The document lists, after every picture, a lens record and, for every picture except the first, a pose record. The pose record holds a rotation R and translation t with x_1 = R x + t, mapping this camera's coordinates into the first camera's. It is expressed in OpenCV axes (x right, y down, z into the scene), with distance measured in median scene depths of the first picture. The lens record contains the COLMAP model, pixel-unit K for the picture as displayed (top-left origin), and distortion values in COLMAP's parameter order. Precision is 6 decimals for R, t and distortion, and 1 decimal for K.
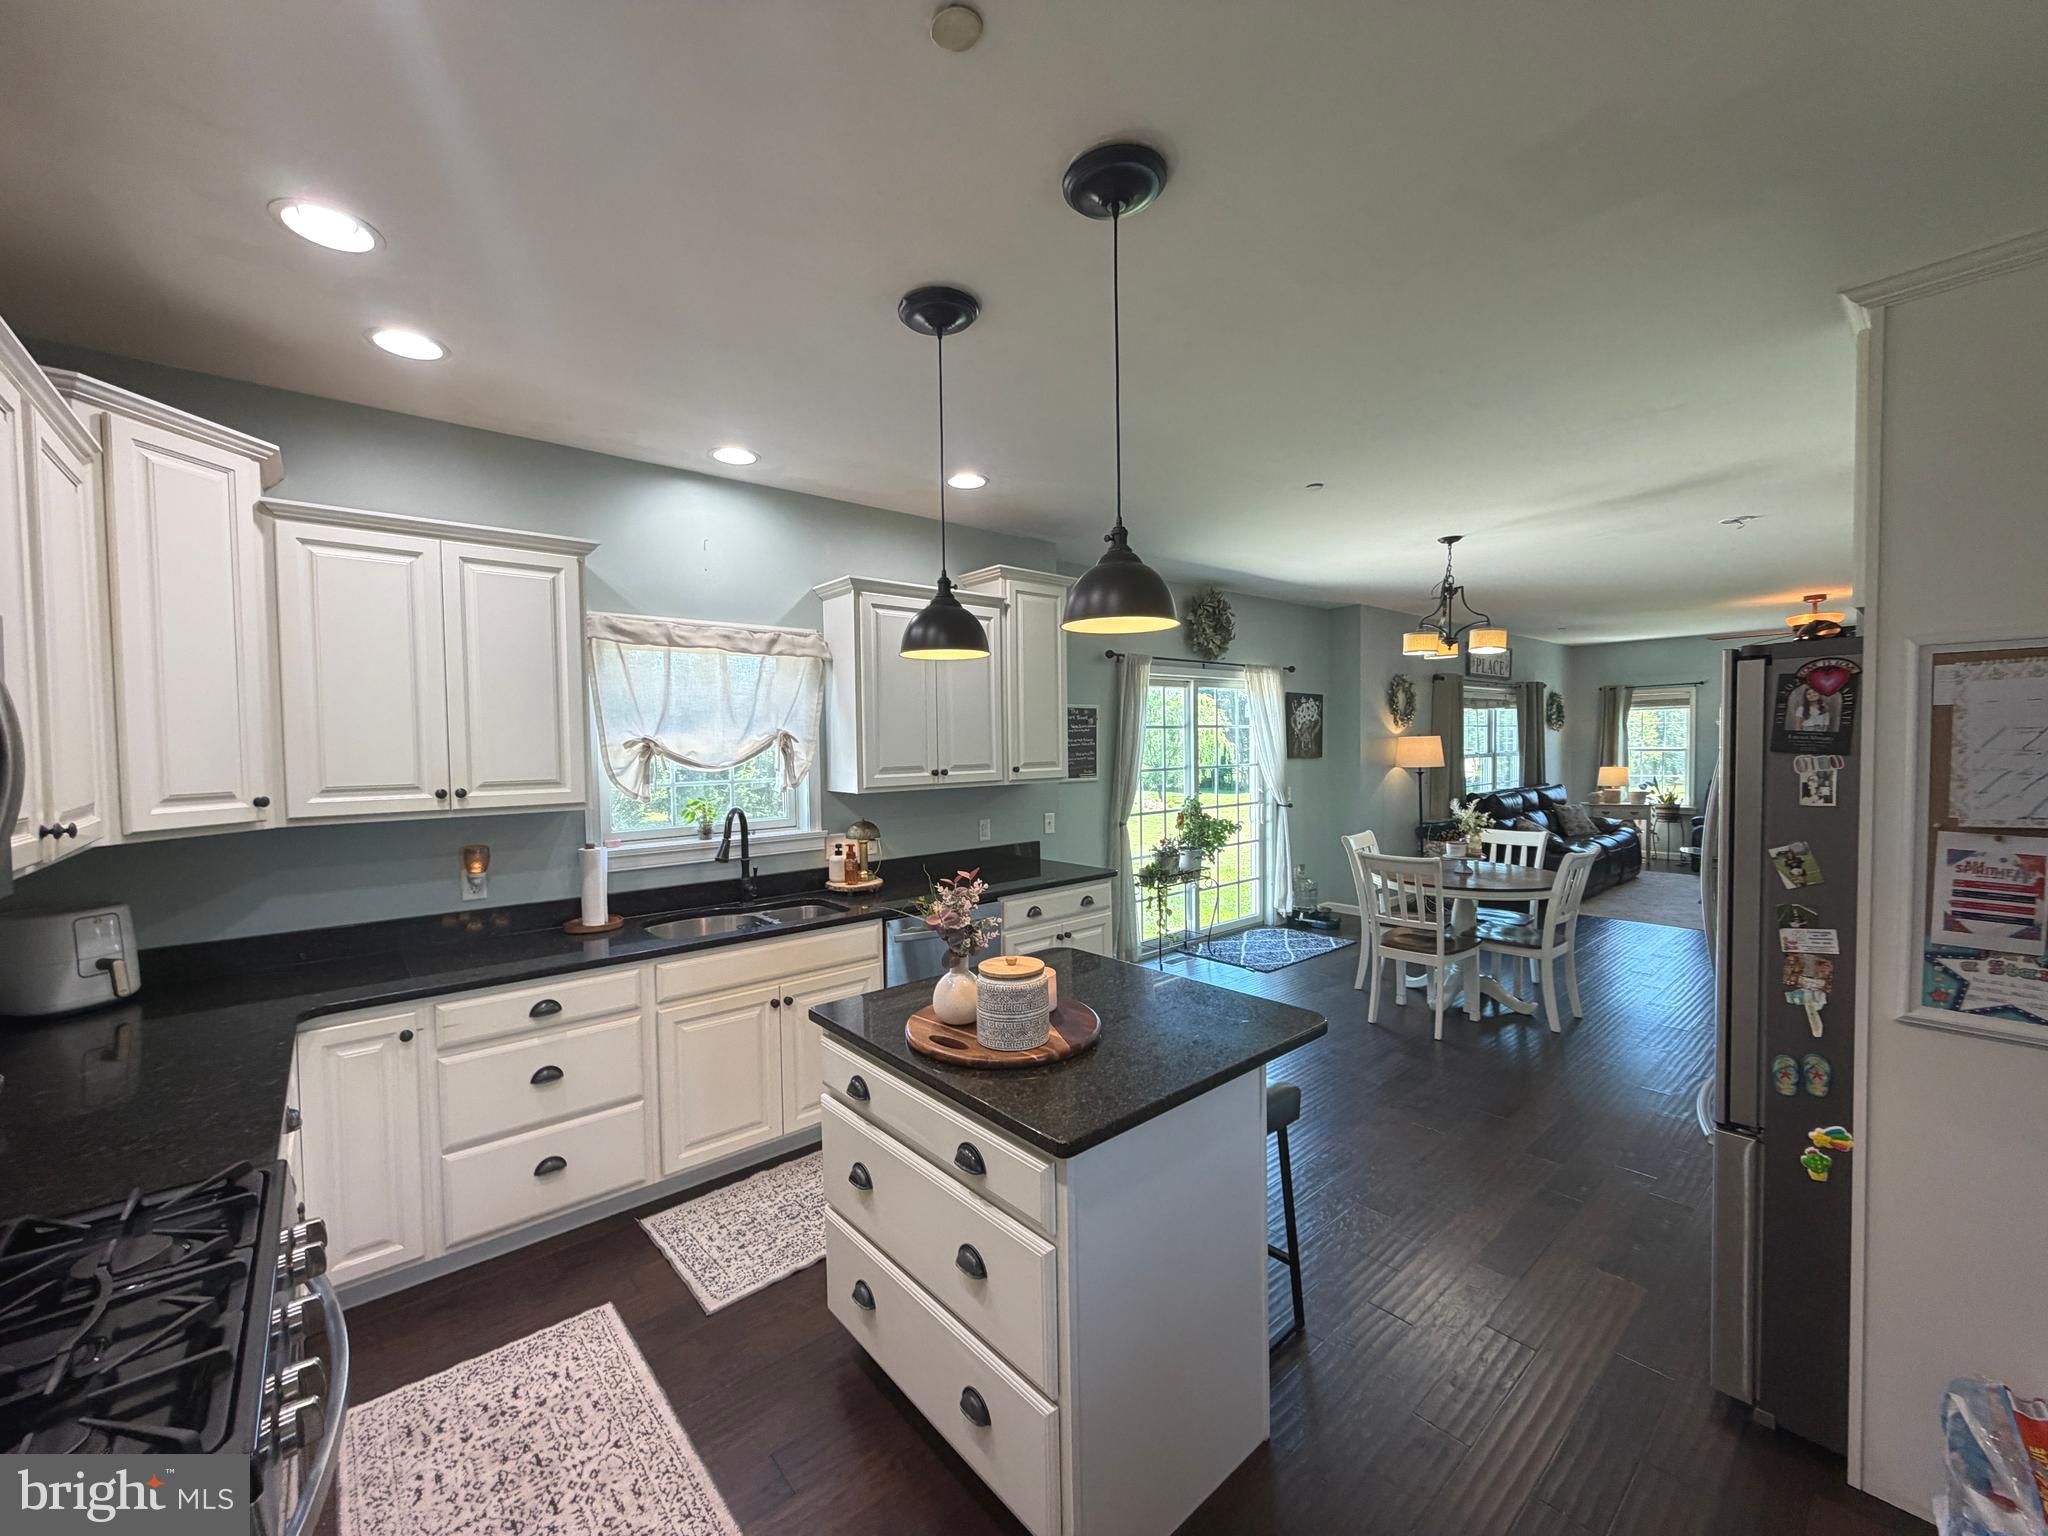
lens RADIAL K [[813.1, 0, 1014.1], [0, 813.1, 771.6], [0, 0, 1]] dist [0.000213, 0.000169]
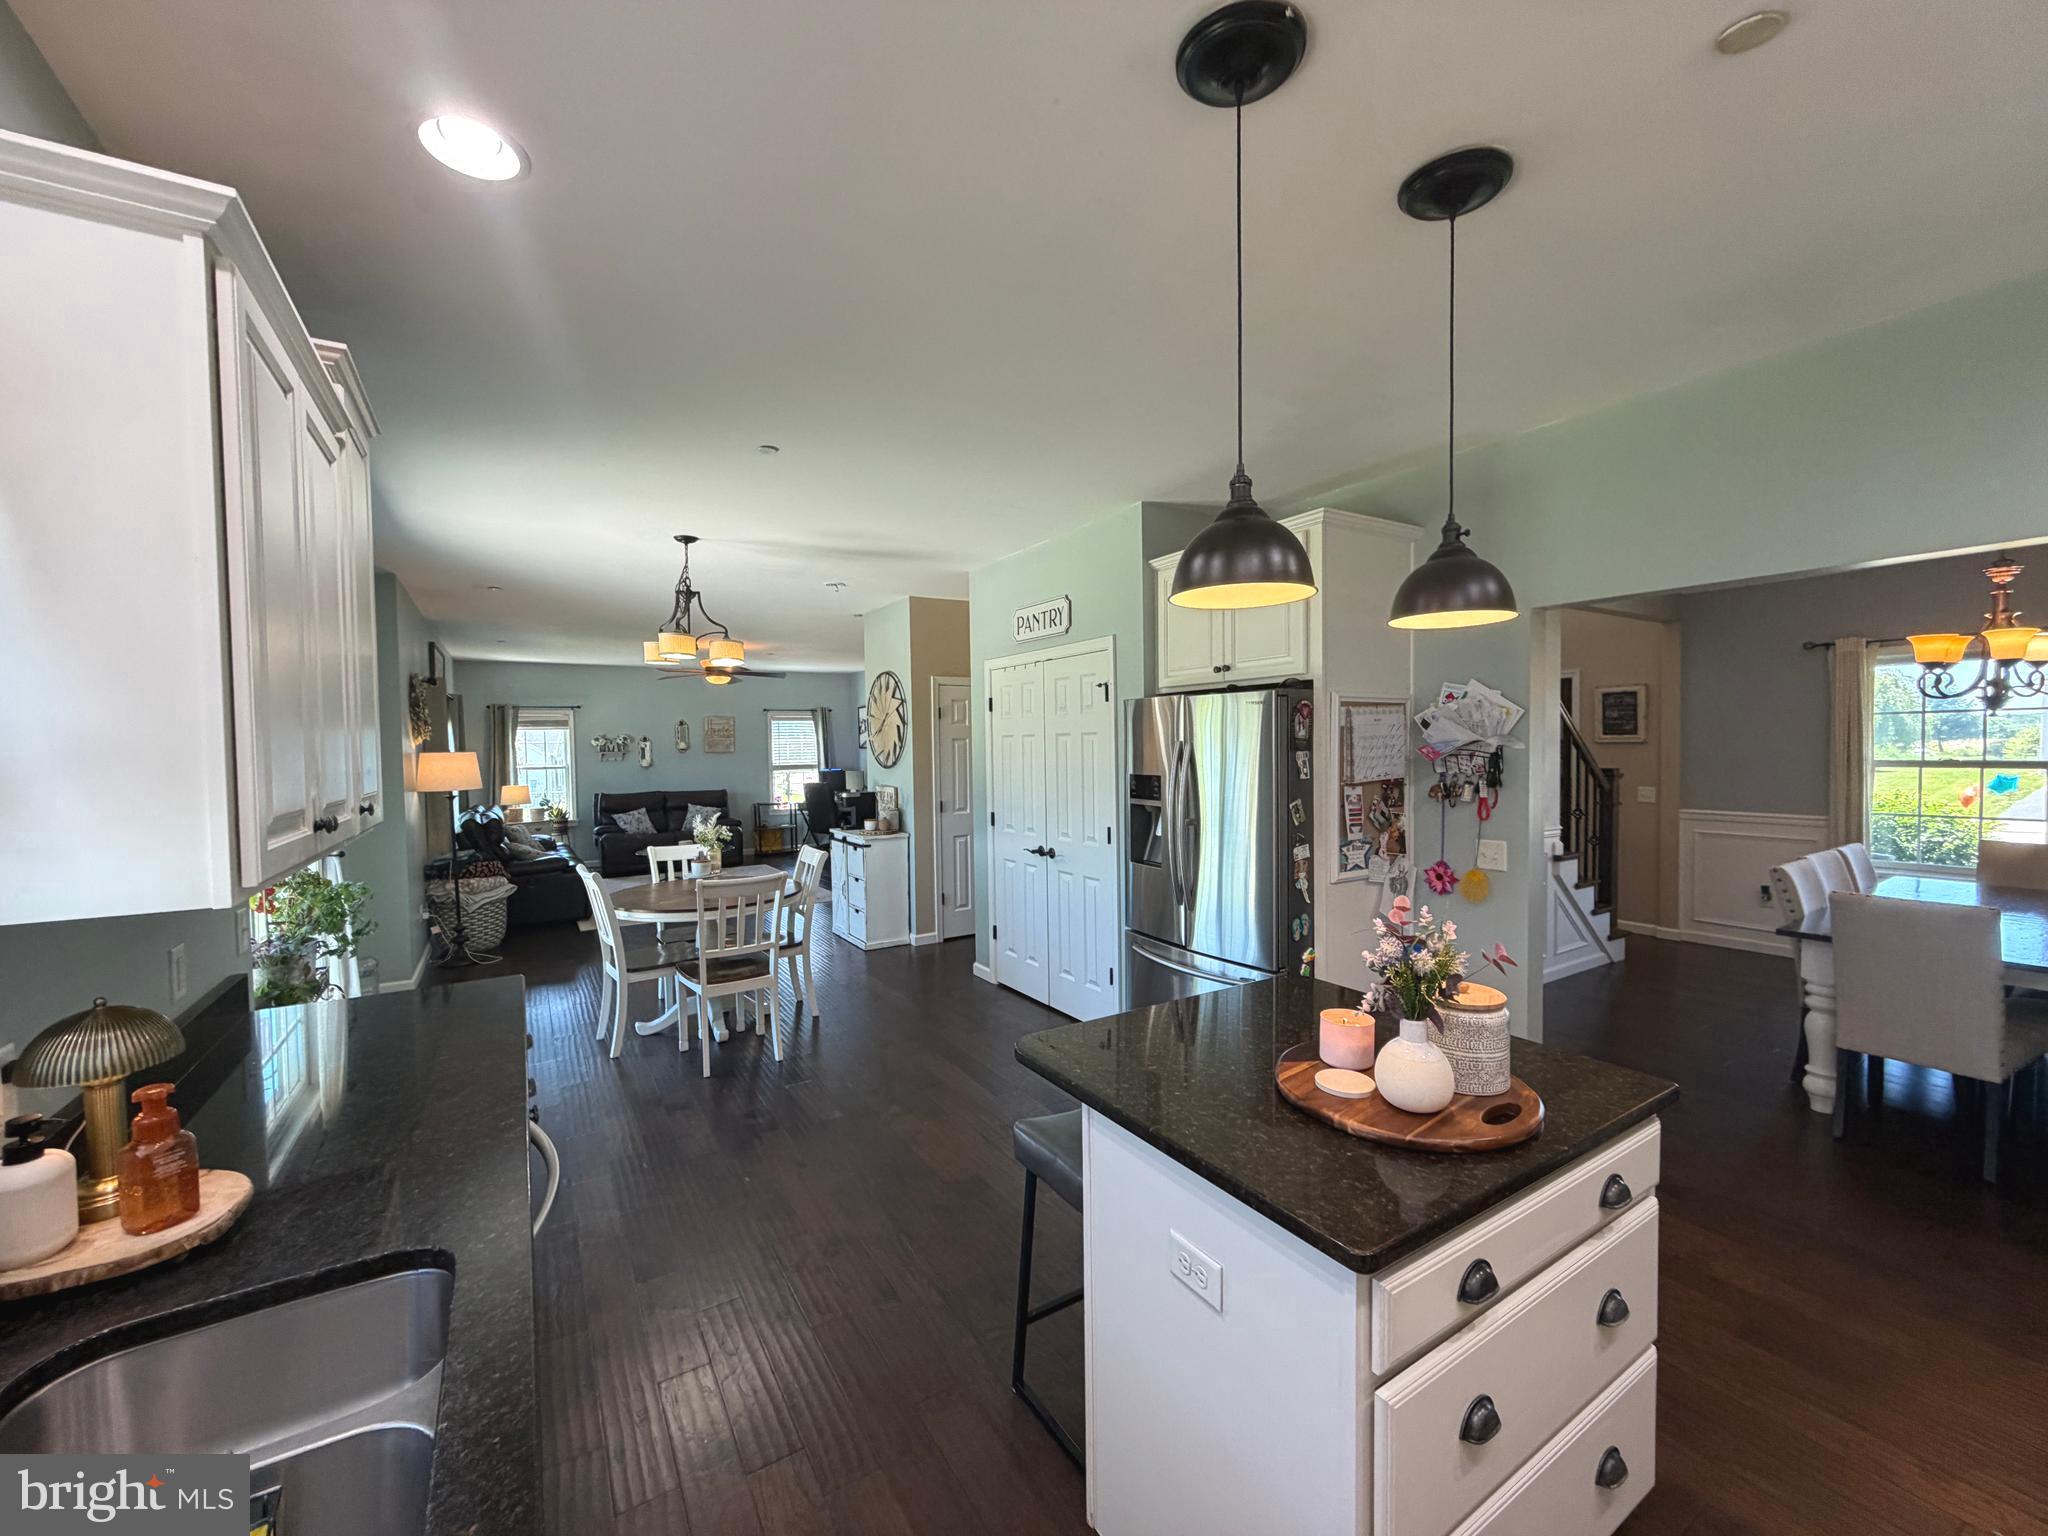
lens RADIAL K [[813.1, 0, 1014.1], [0, 813.1, 771.6], [0, 0, 1]] dist [0.000213, 0.000169]
pose [[0.153236, -0.021837, 0.987948, -0.745315], [0.050463, 0.998624, 0.014246, -0.026689], [-0.986900, 0.047672, 0.154128, 1.077291]]
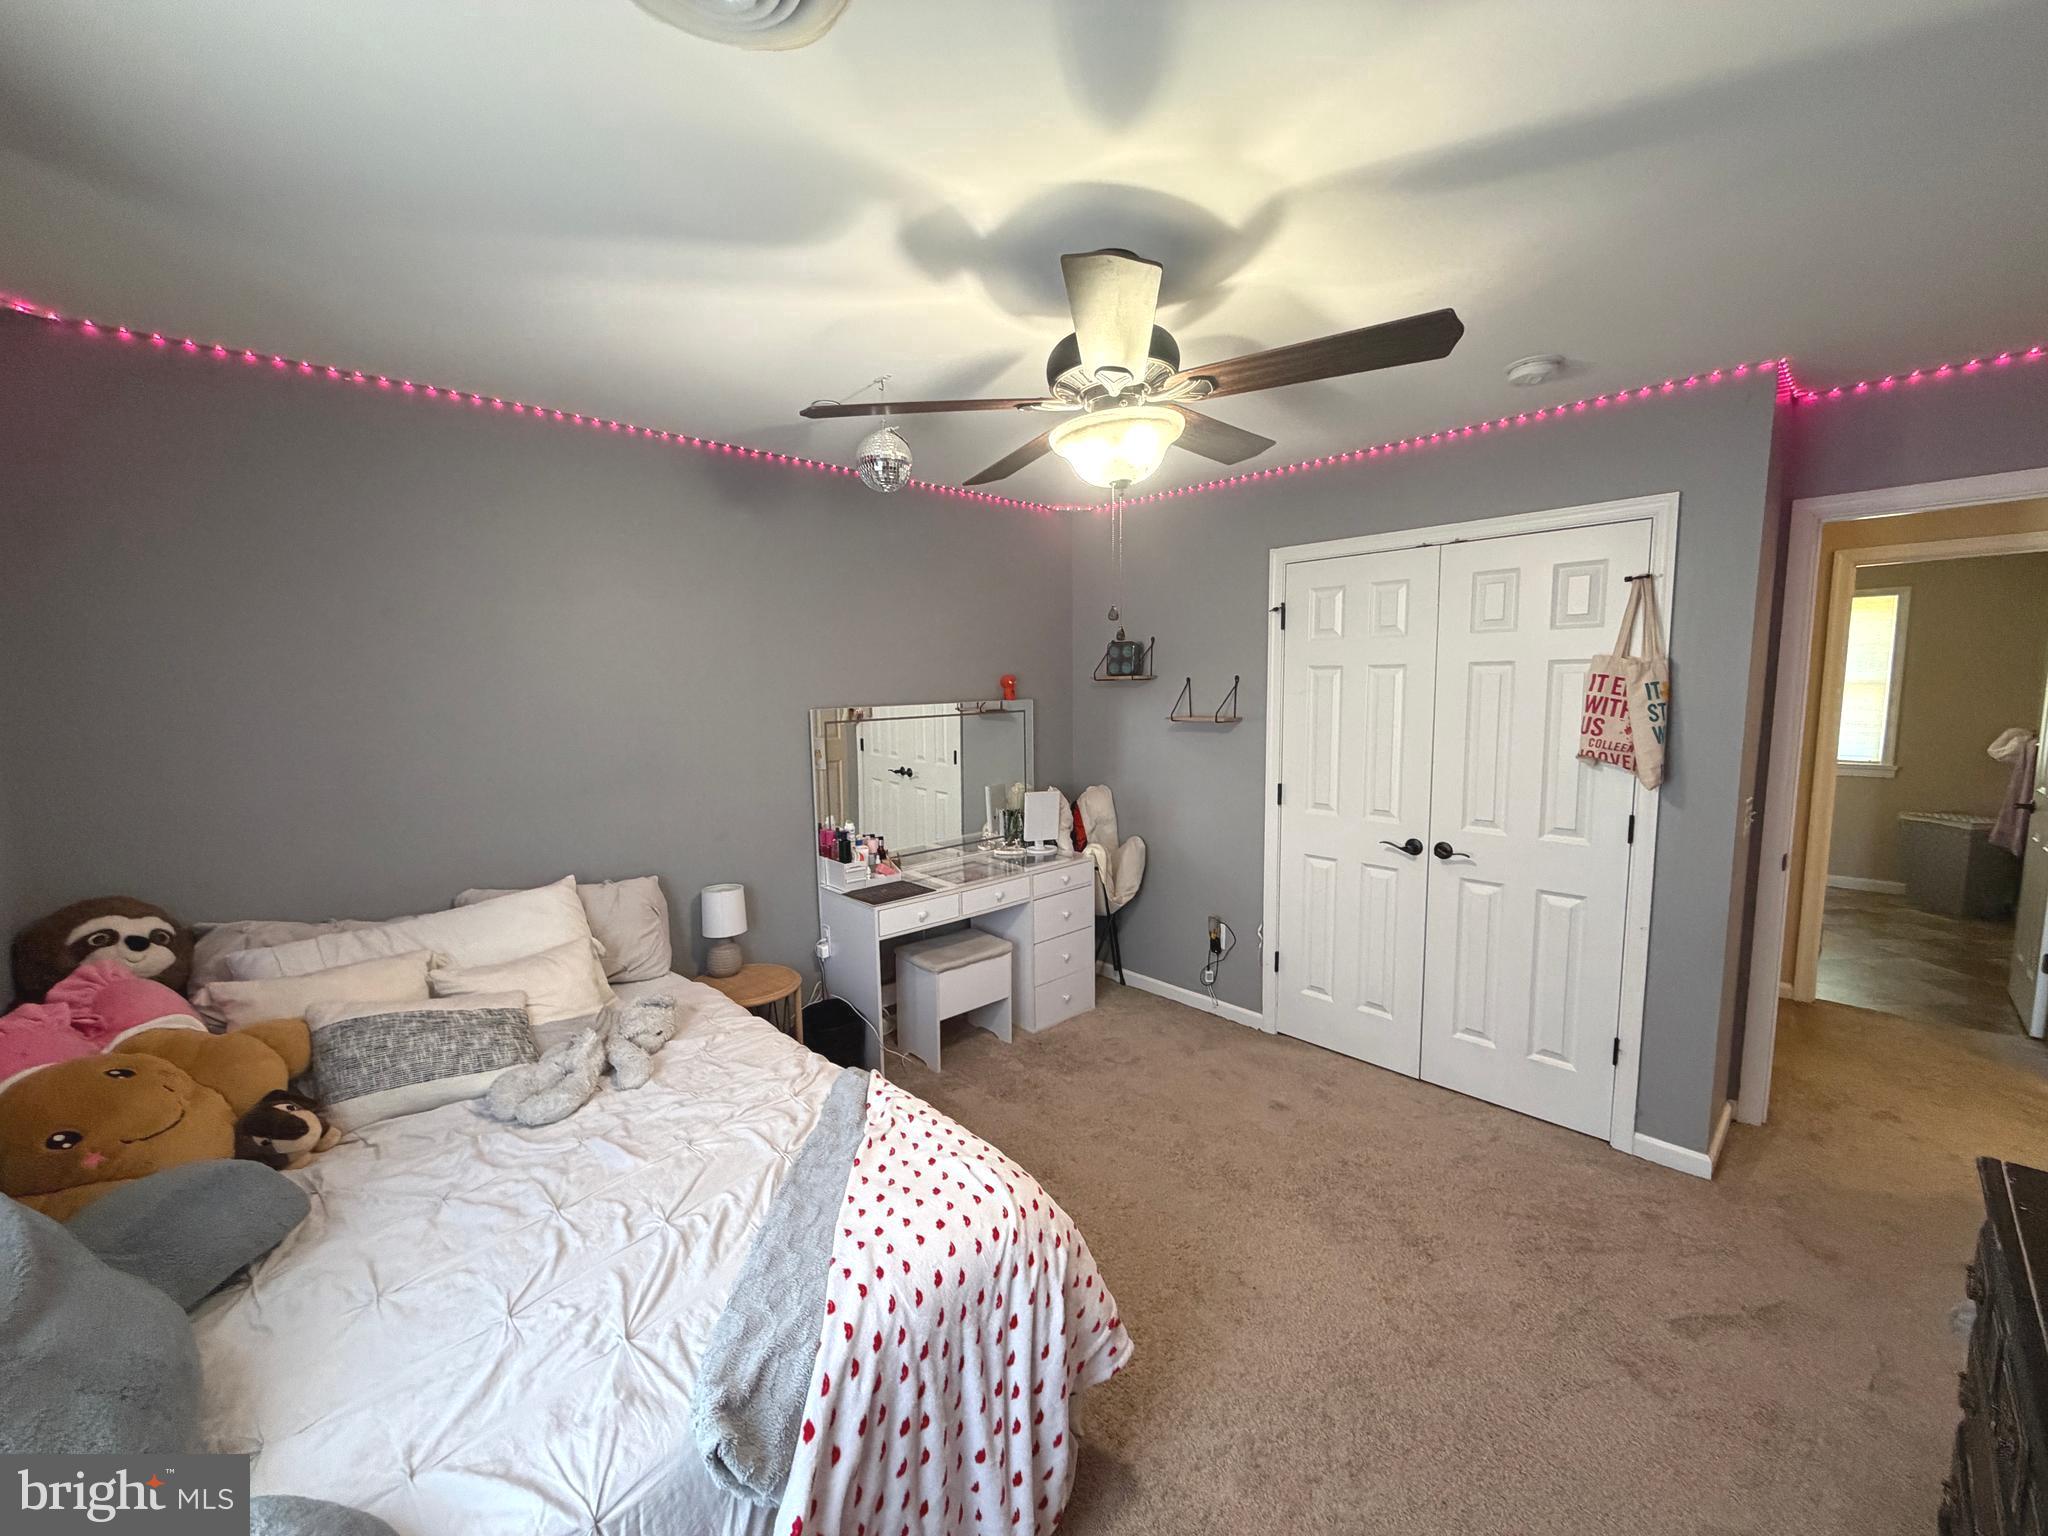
lens RADIAL K [[819.4, 0, 1015.2], [0, 819.4, 777.0], [0, 0, 1]] dist [-0.000114, -0.000015]
pose [[-0.052948, -0.099200, 0.993658, 0.067292], [0.056720, 0.993148, 0.102171, -0.082175], [-0.996985, 0.061770, -0.046959, 2.105639]]
